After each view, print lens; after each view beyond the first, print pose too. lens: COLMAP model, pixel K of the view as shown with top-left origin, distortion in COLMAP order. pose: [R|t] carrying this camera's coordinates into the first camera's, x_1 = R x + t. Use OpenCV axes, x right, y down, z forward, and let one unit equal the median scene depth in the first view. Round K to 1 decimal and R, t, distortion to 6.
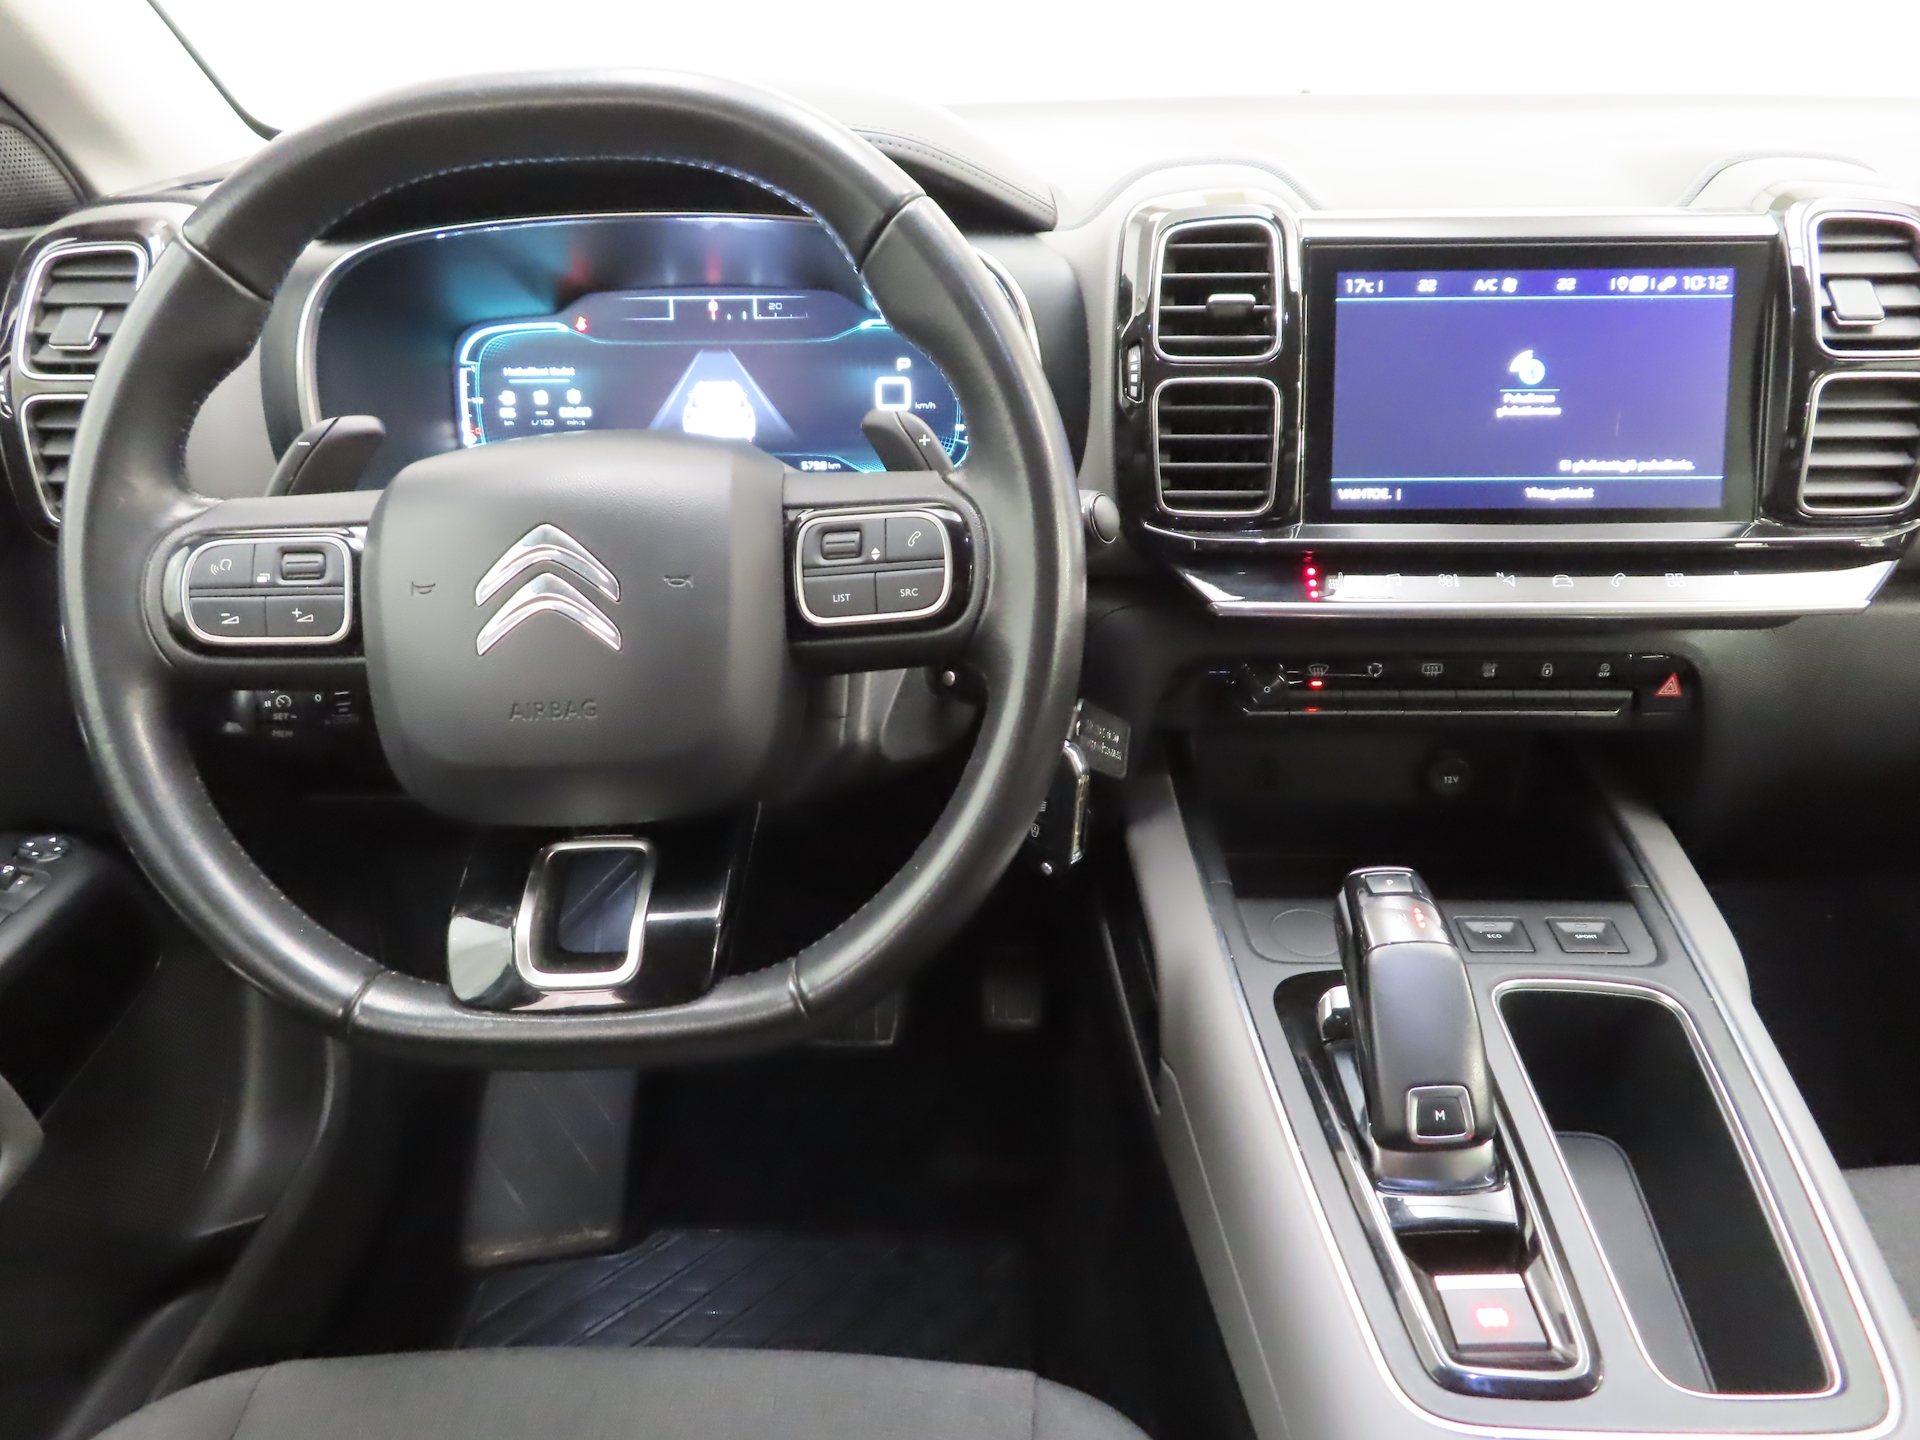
lens RADIAL K [[1476.3, 0, 960.0], [0, 1476.3, 721.2], [0, 0, 1]] dist [0.000223, 0.007551]
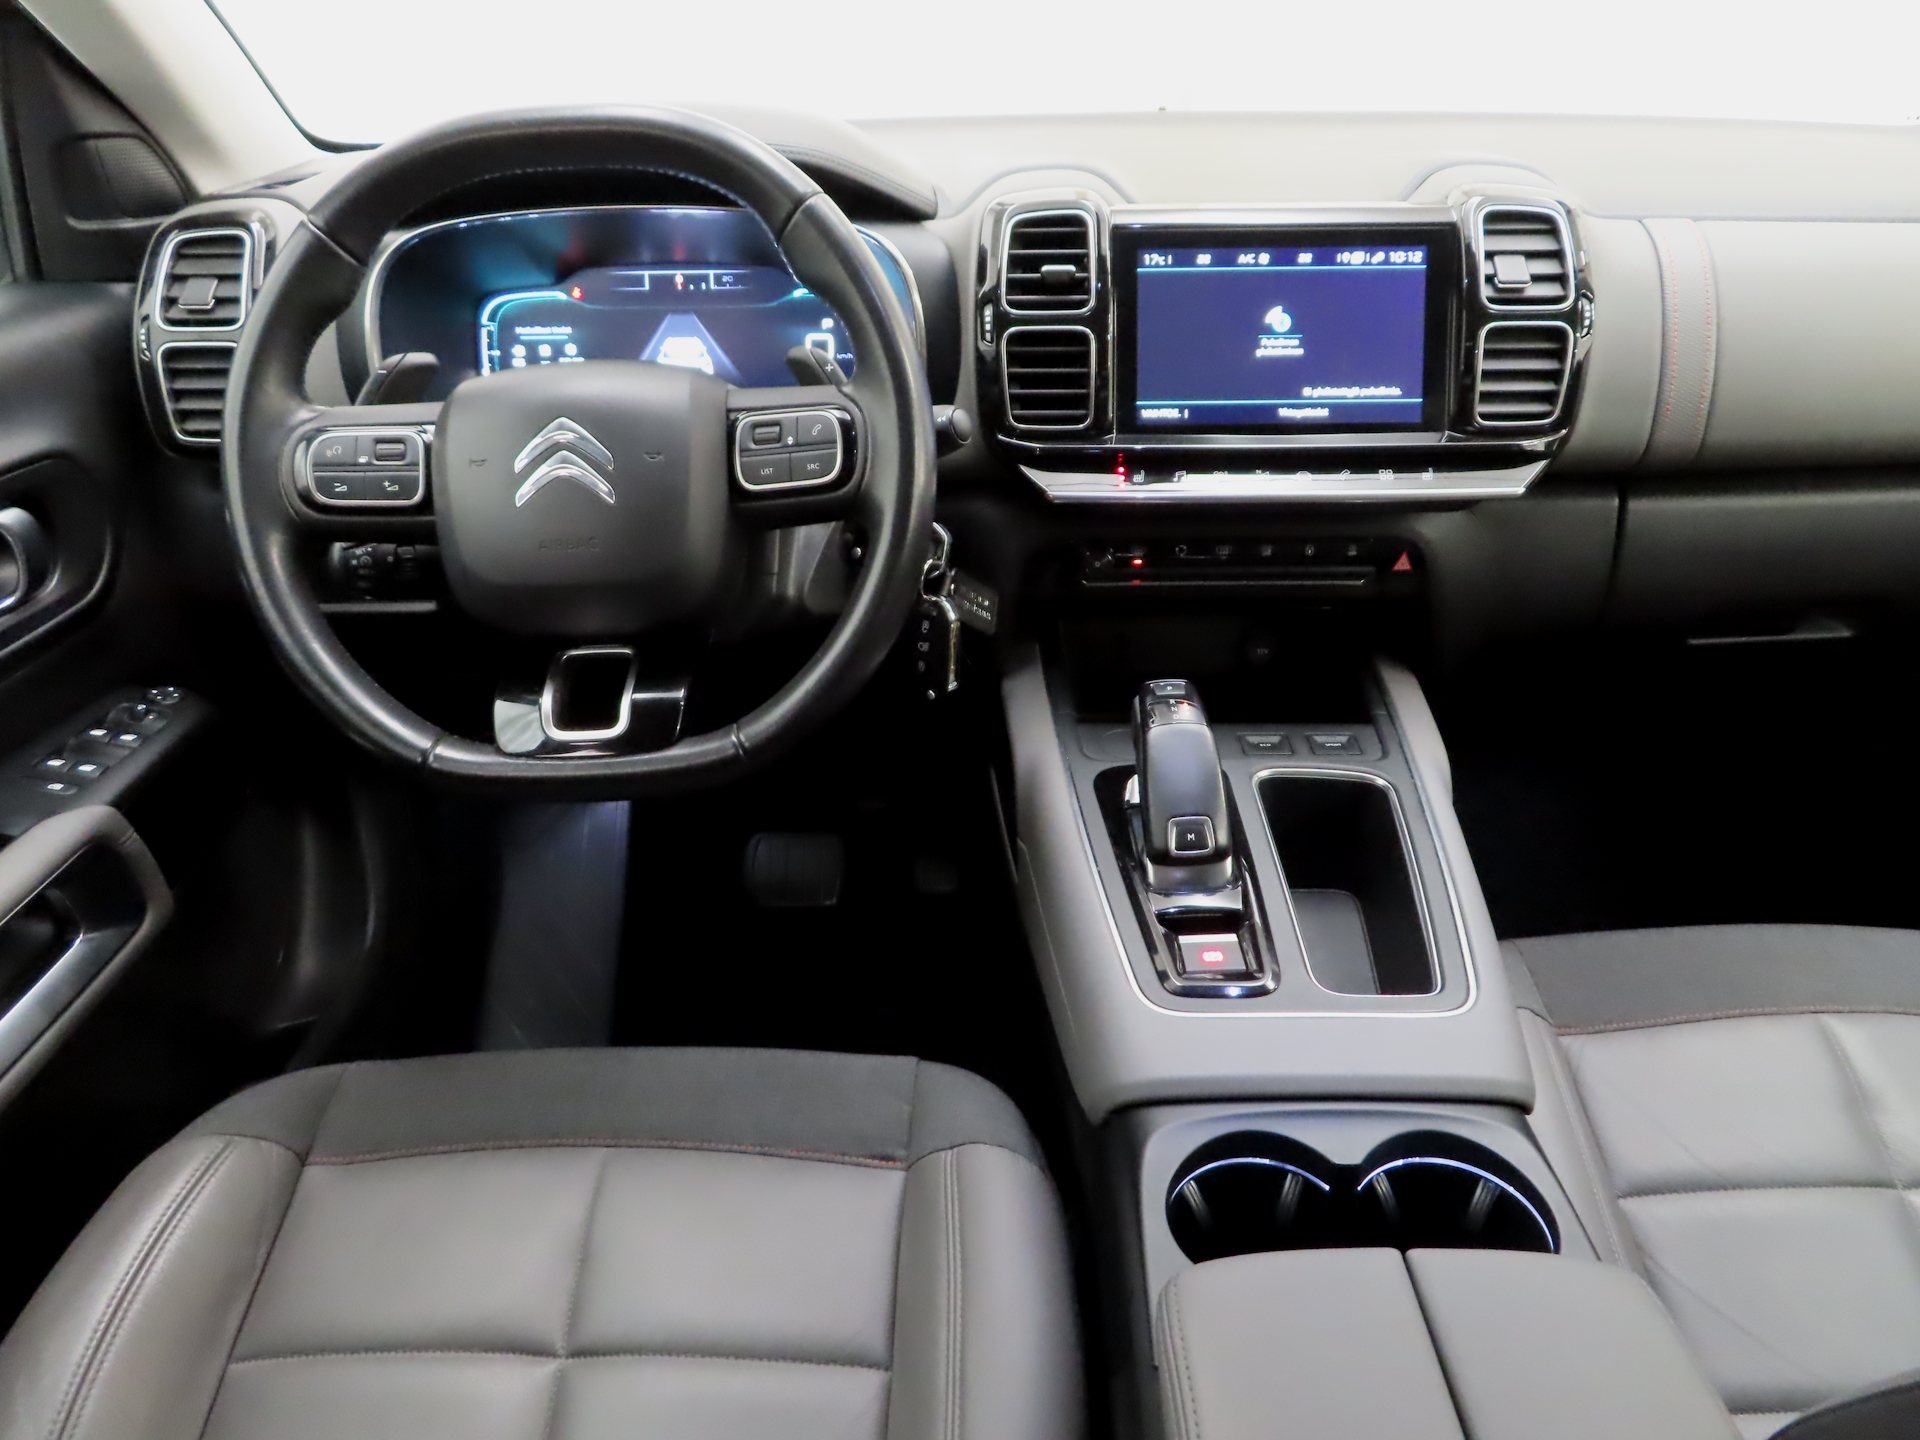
lens RADIAL K [[1476.3, 0, 961.3], [0, 1476.3, 718.4], [0, 0, 1]] dist [0.000223, 0.007551]
pose [[0.999849, -0.005600, 0.016471, 0.068504], [0.005602, 0.999984, -0.000059, 0.128238], [-0.016471, 0.000151, 0.999864, -0.360469]]
